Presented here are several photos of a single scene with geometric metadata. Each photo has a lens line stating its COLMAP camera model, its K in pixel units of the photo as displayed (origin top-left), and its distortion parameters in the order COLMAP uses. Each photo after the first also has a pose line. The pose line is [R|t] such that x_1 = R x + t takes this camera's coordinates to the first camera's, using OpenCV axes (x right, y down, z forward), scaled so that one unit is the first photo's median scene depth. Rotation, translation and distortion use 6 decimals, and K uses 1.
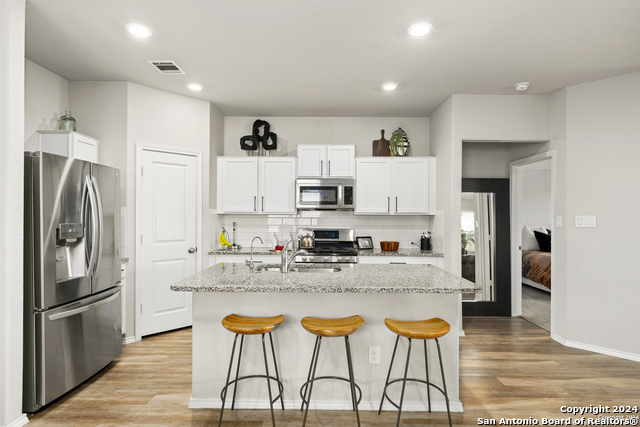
lens RADIAL K [[354.1, 0, 319.9], [0, 354.1, 213.5], [0, 0, 1]] dist [0.000757, 0.000003]
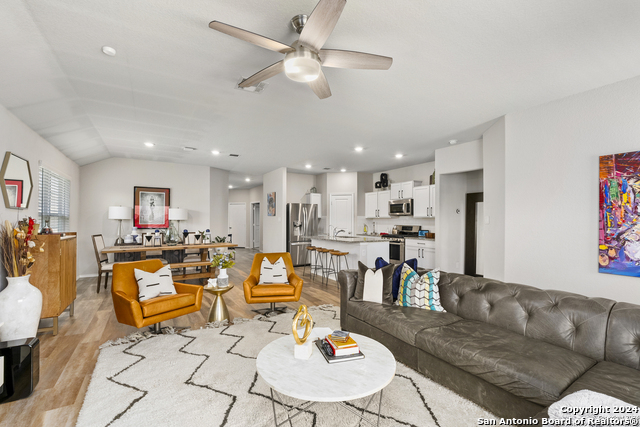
lens RADIAL K [[285.3, 0, 320.2], [0, 285.3, 217.2], [0, 0, 1]] dist [0.000877, 0.000026]
pose [[0.522981, -0.012373, -0.852254, 1.090929], [0.003822, 0.999919, -0.012171, 0.016112], [0.852336, 0.003108, 0.522986, -0.206033]]
